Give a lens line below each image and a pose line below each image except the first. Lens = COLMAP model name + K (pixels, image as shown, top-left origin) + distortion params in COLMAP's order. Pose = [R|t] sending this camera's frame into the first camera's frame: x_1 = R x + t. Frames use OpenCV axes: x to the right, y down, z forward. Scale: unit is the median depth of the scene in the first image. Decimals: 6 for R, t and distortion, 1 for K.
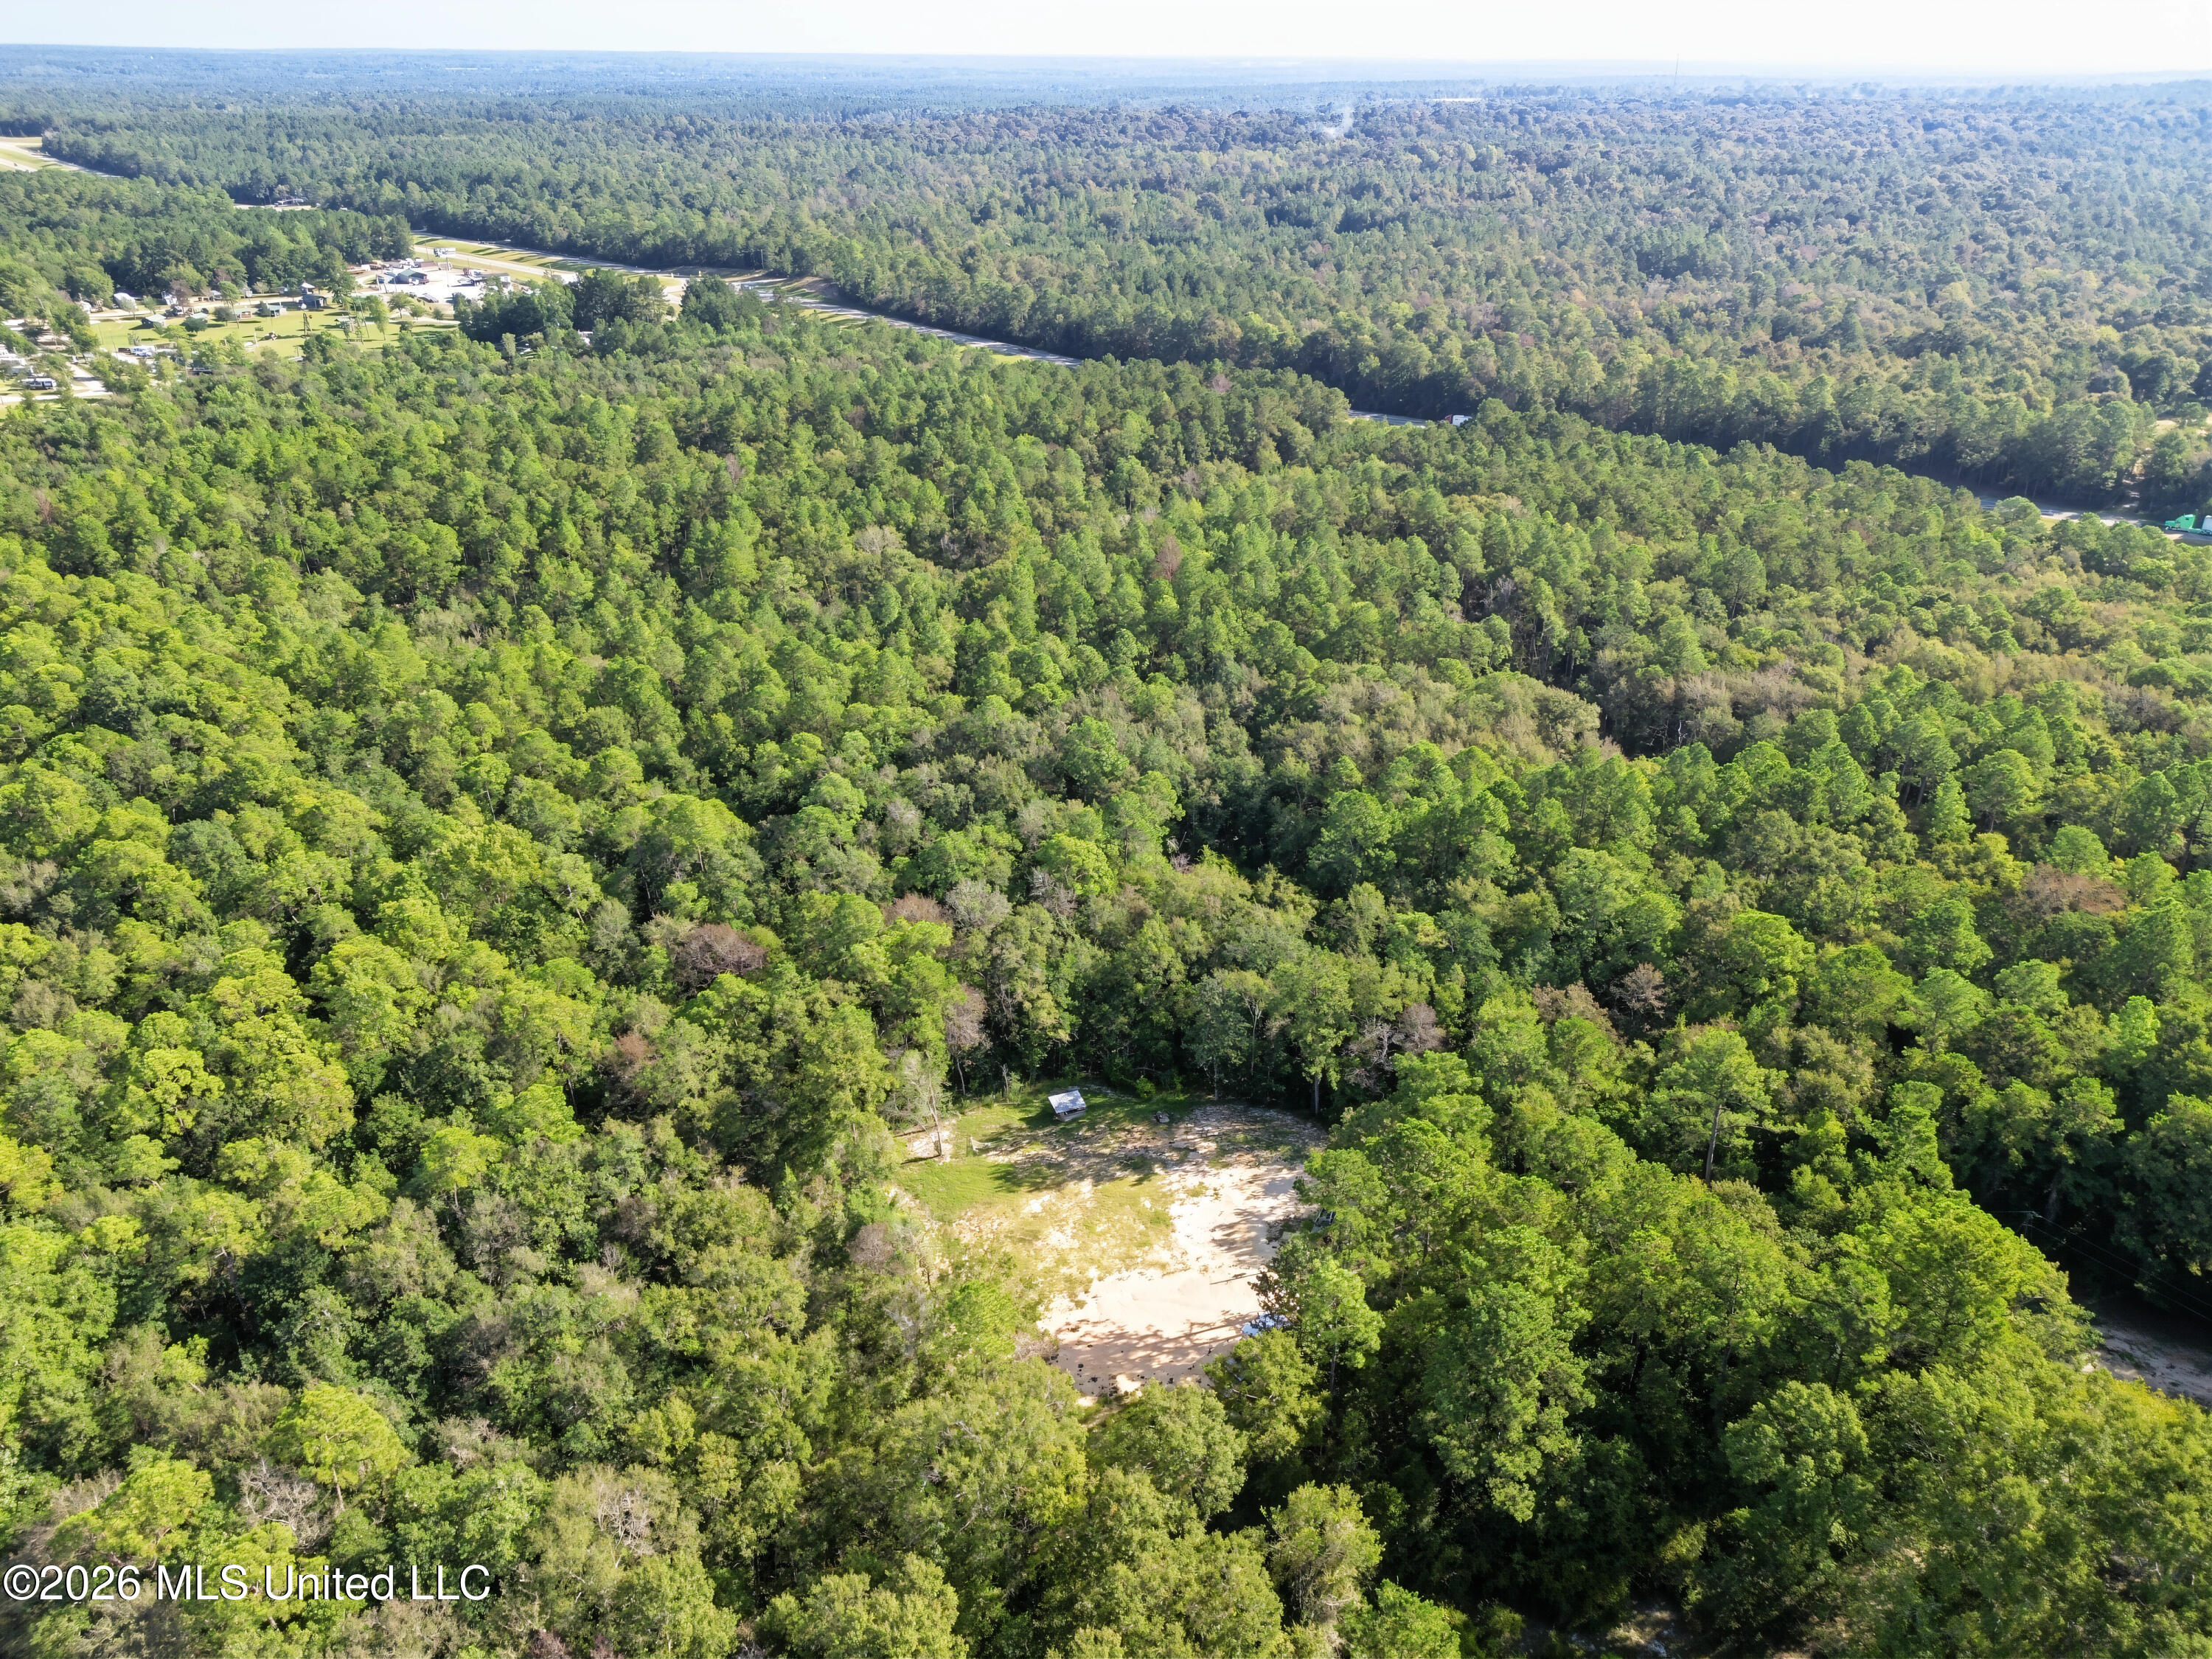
lens RADIAL K [[1560.5, 0, 1112.8], [0, 1560.5, 820.6], [0, 0, 1]] dist [0.074457, -0.071546]
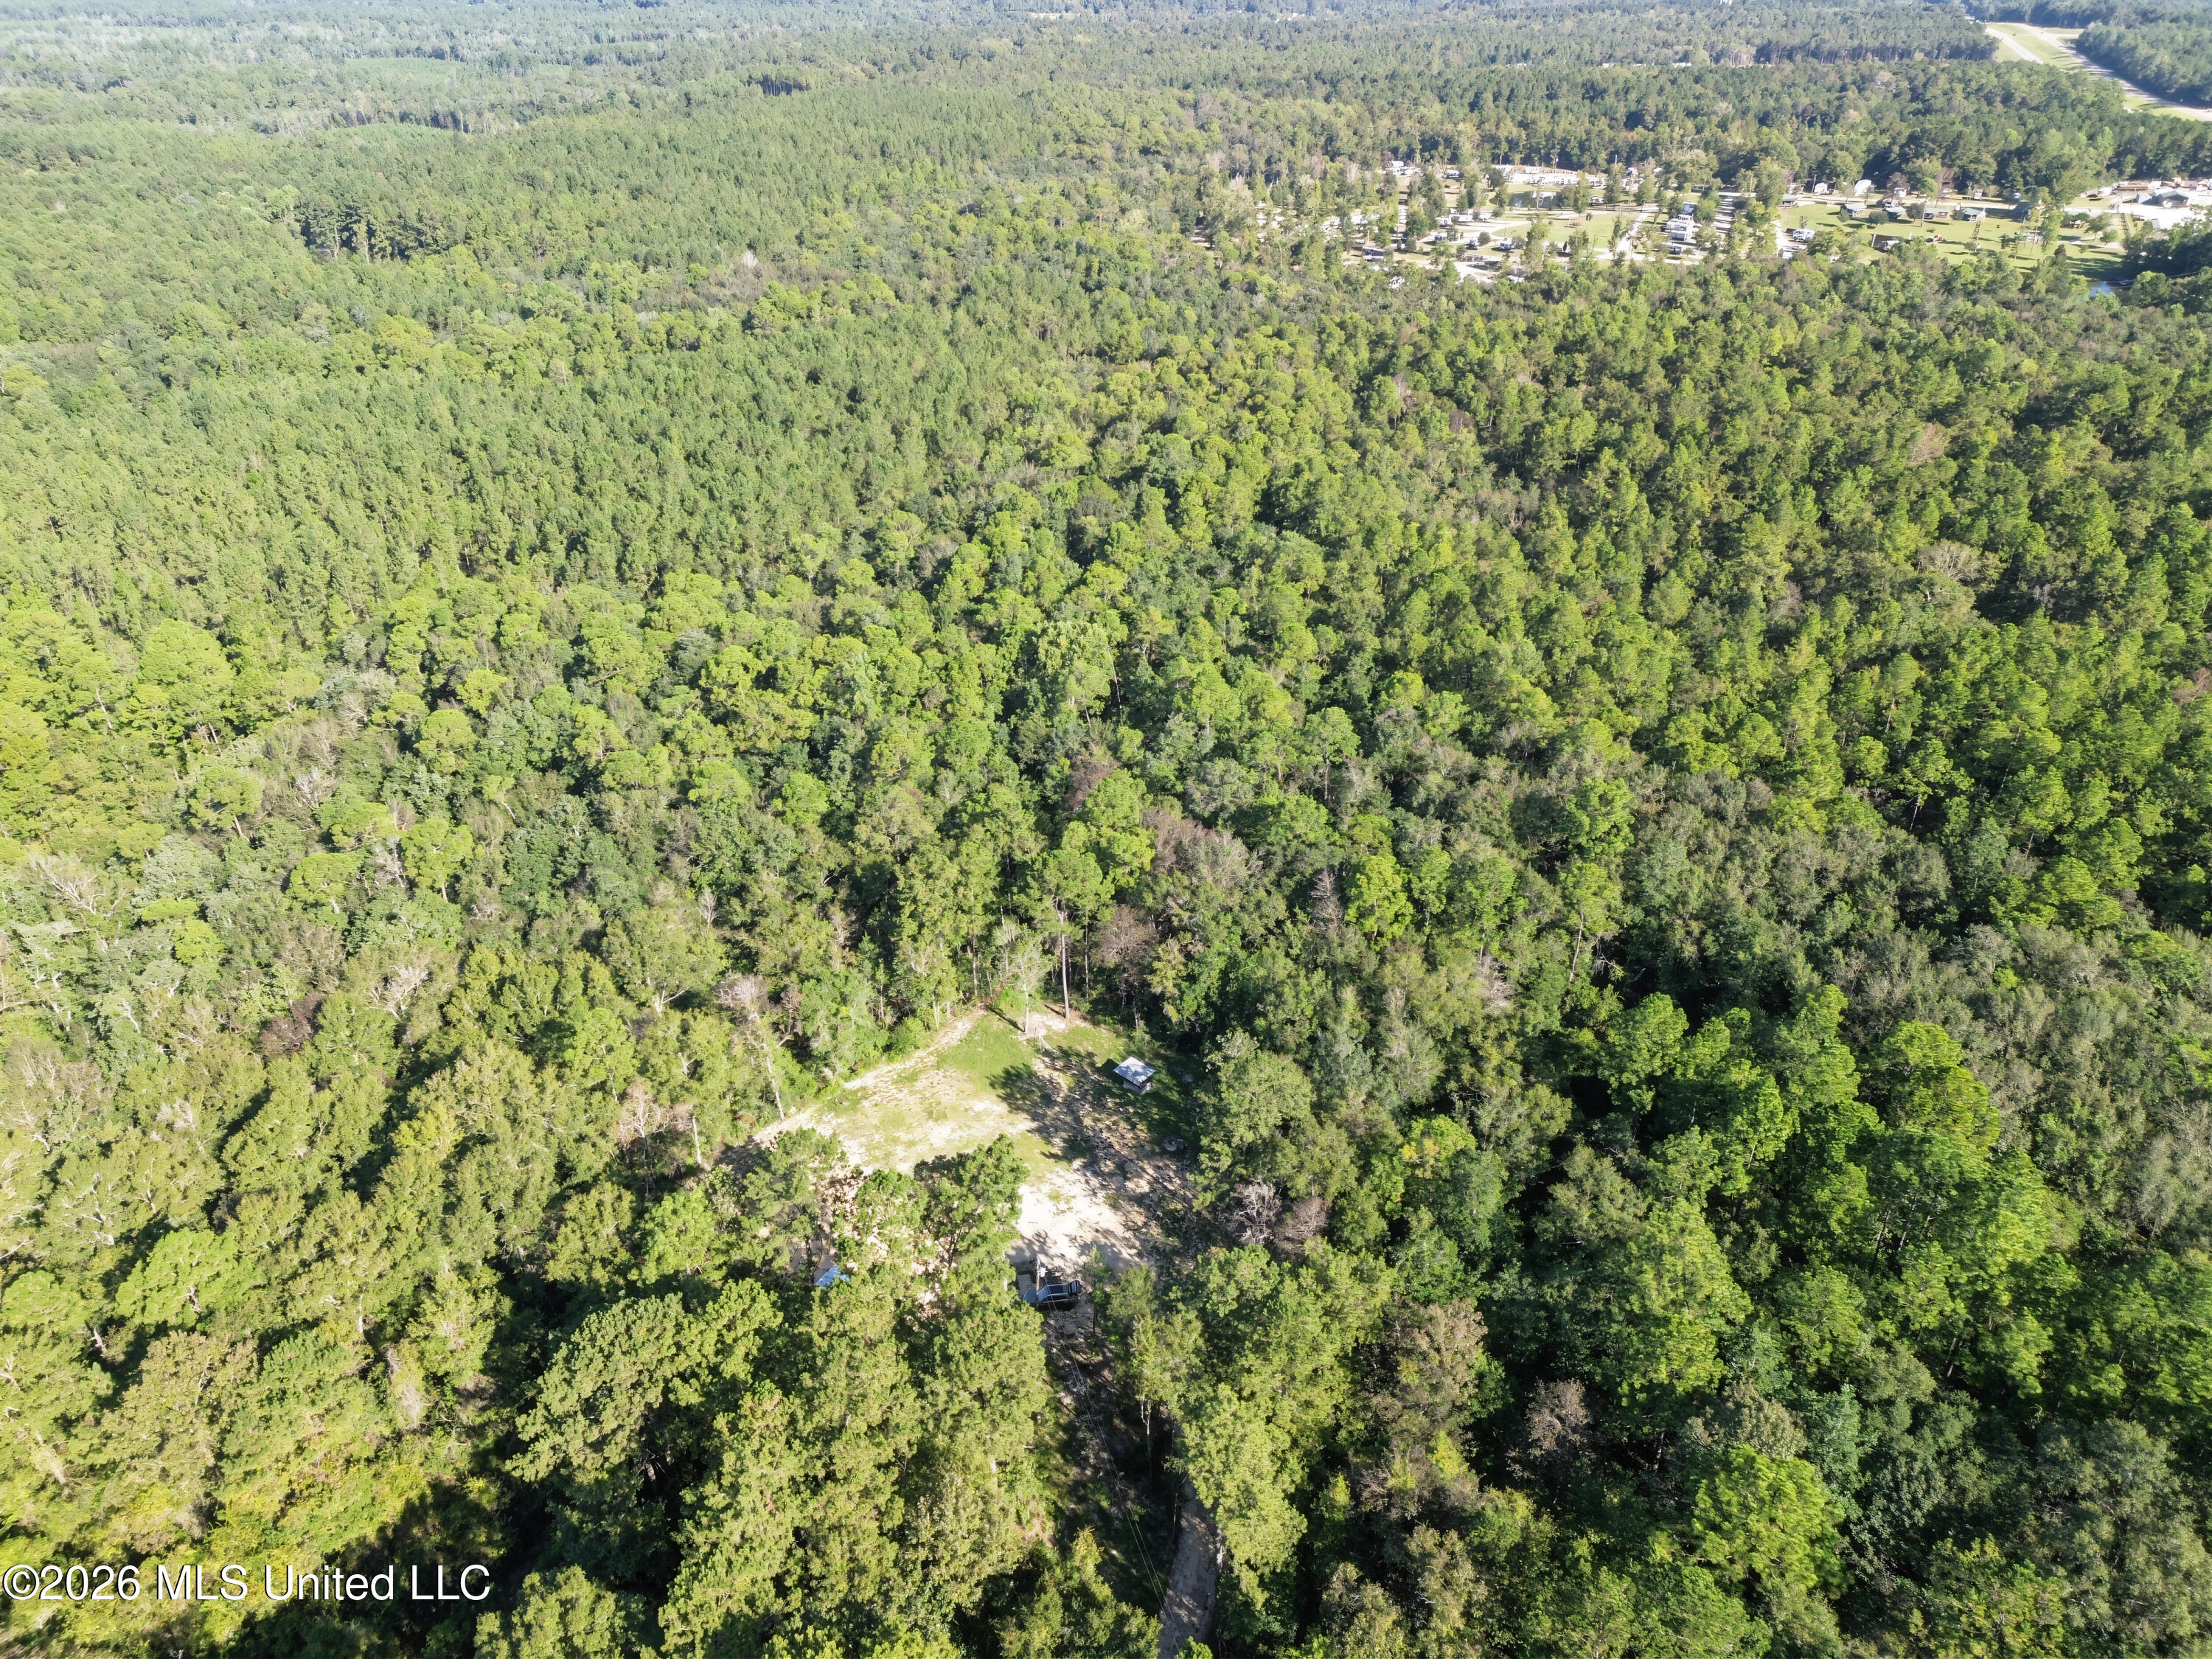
lens RADIAL K [[1554.7, 0, 1112.0], [0, 1554.7, 825.6], [0, 0, 1]] dist [0.080324, -0.081349]
pose [[0.434671, 0.440517, -0.785497, 0.513665], [-0.393633, 0.877409, 0.274238, -0.164794], [0.810009, 0.189995, 0.554786, 0.343912]]
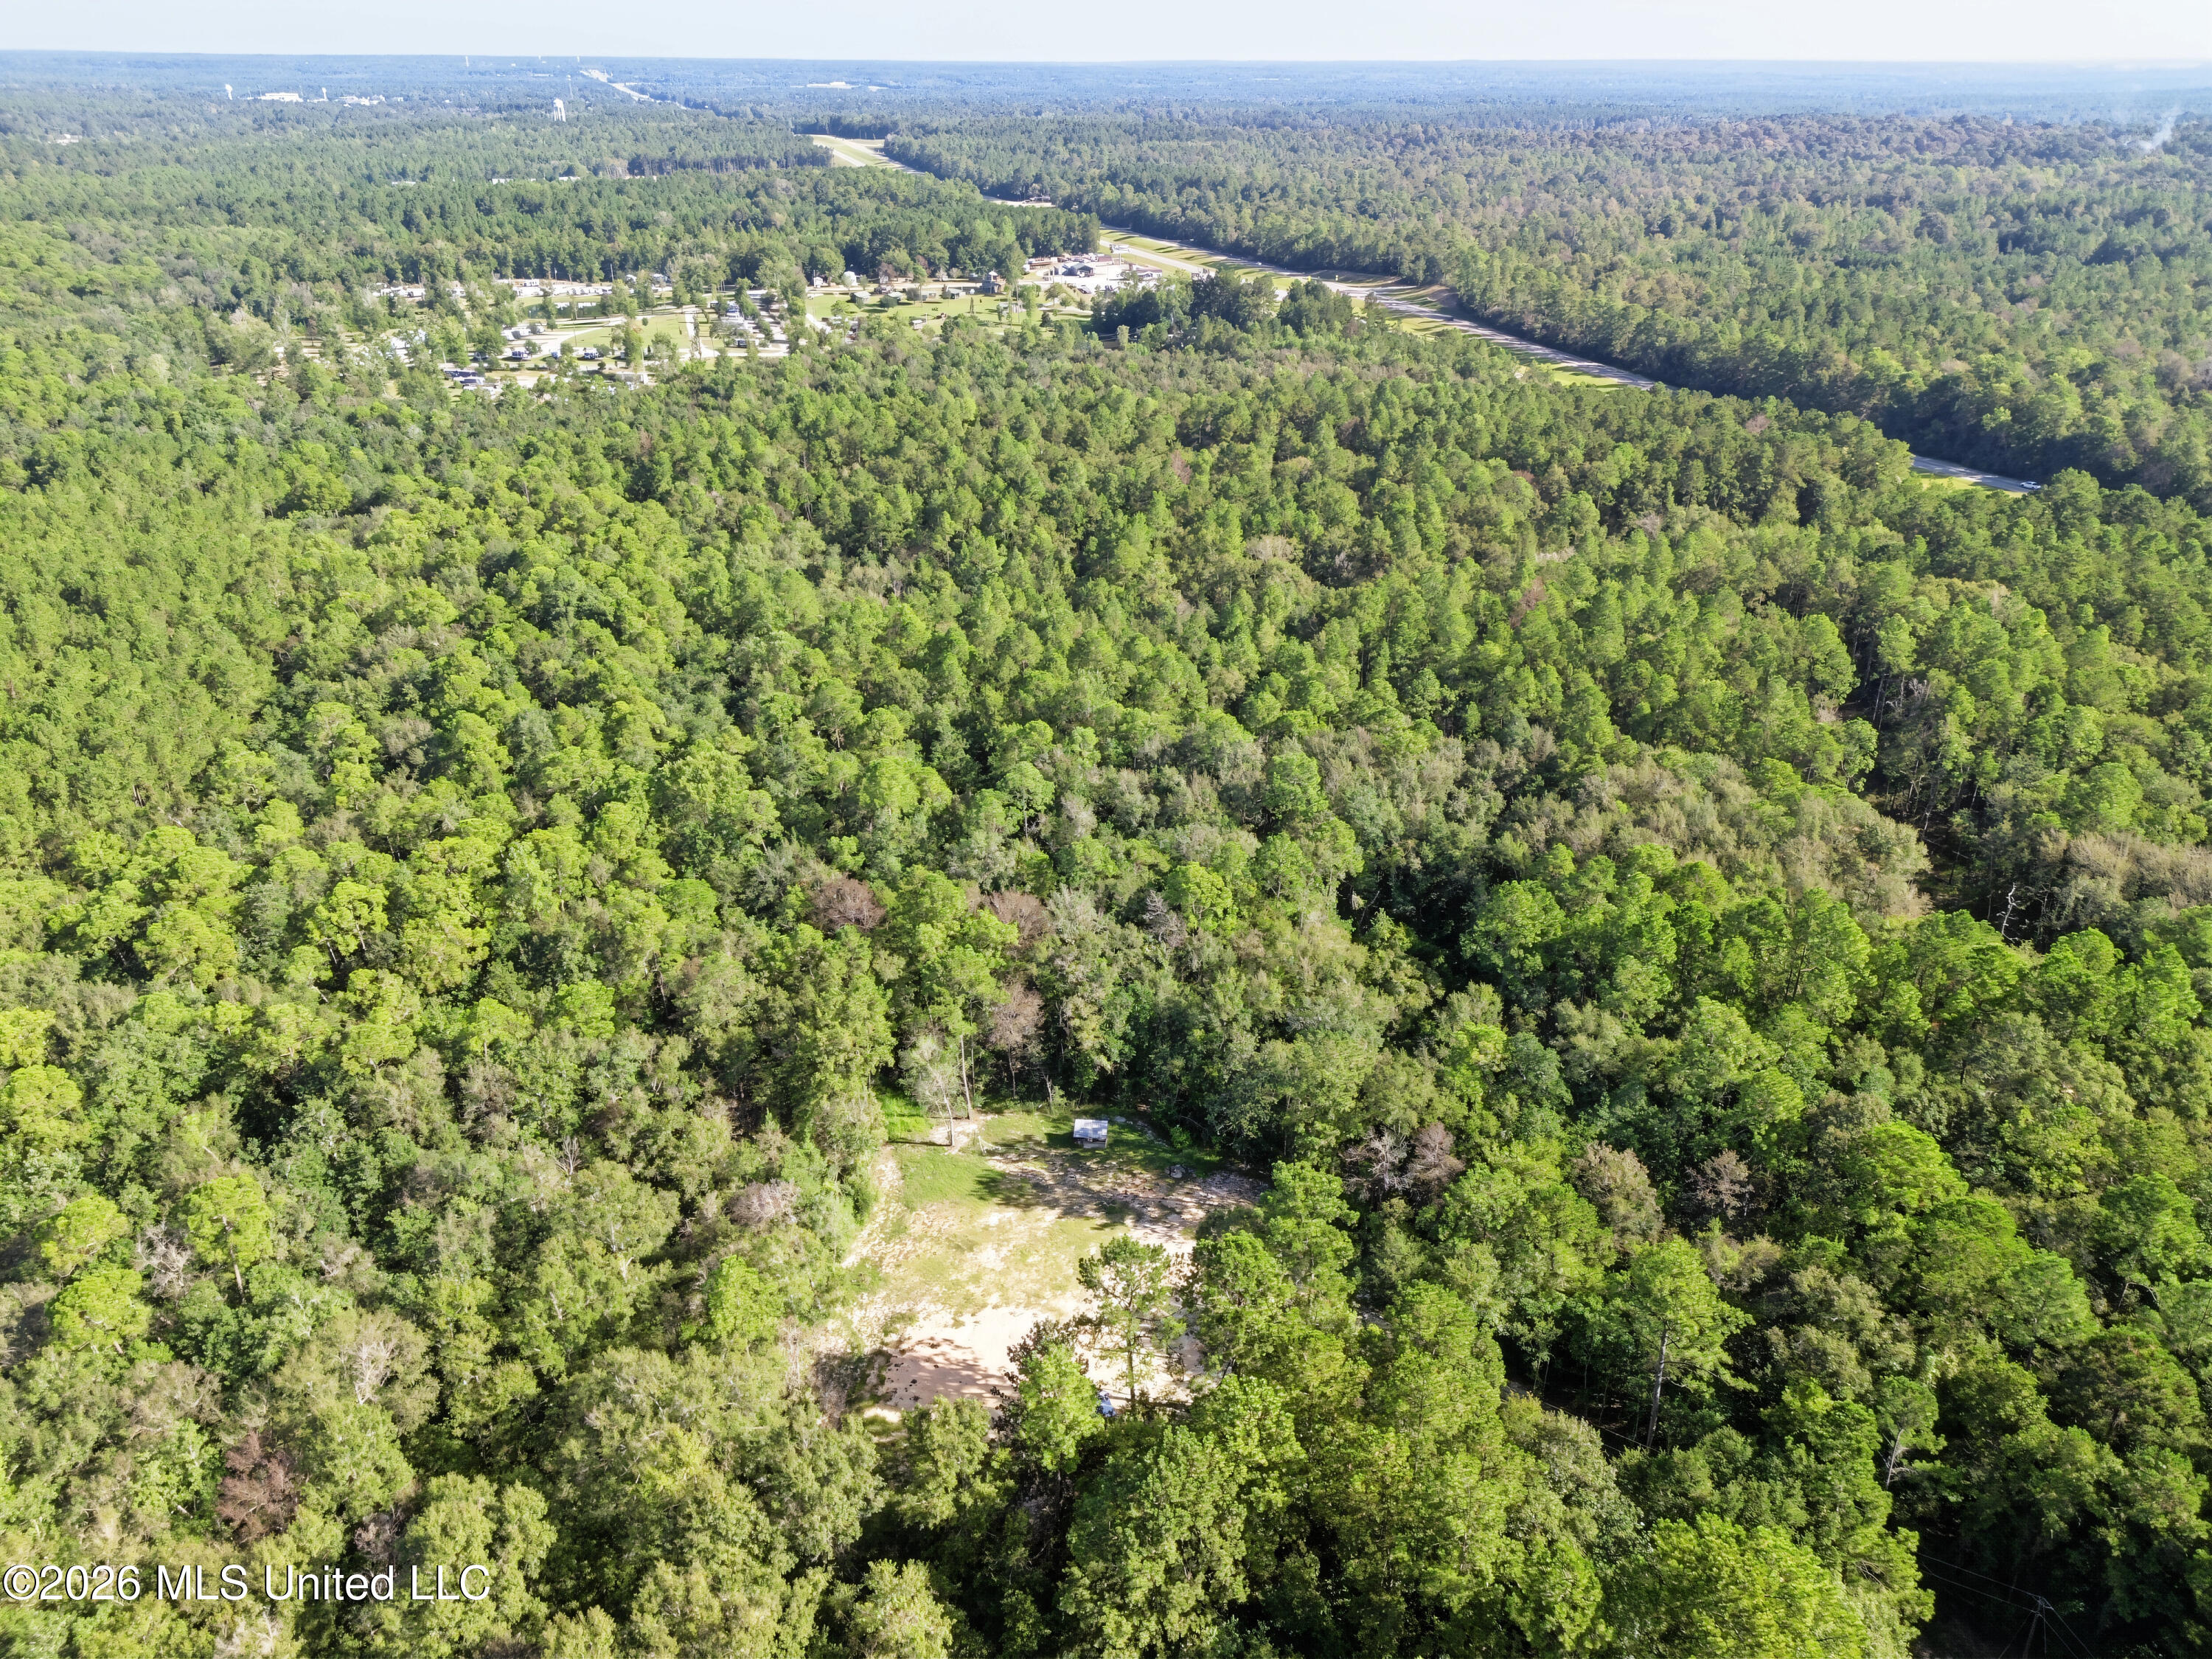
lens RADIAL K [[1560.5, 0, 1112.8], [0, 1560.5, 820.6], [0, 0, 1]] dist [0.074457, -0.071546]
pose [[0.900933, 0.187880, -0.391180, 0.261777], [-0.189551, 0.981256, 0.034729, -0.036504], [0.390372, 0.042860, 0.919659, 0.078229]]
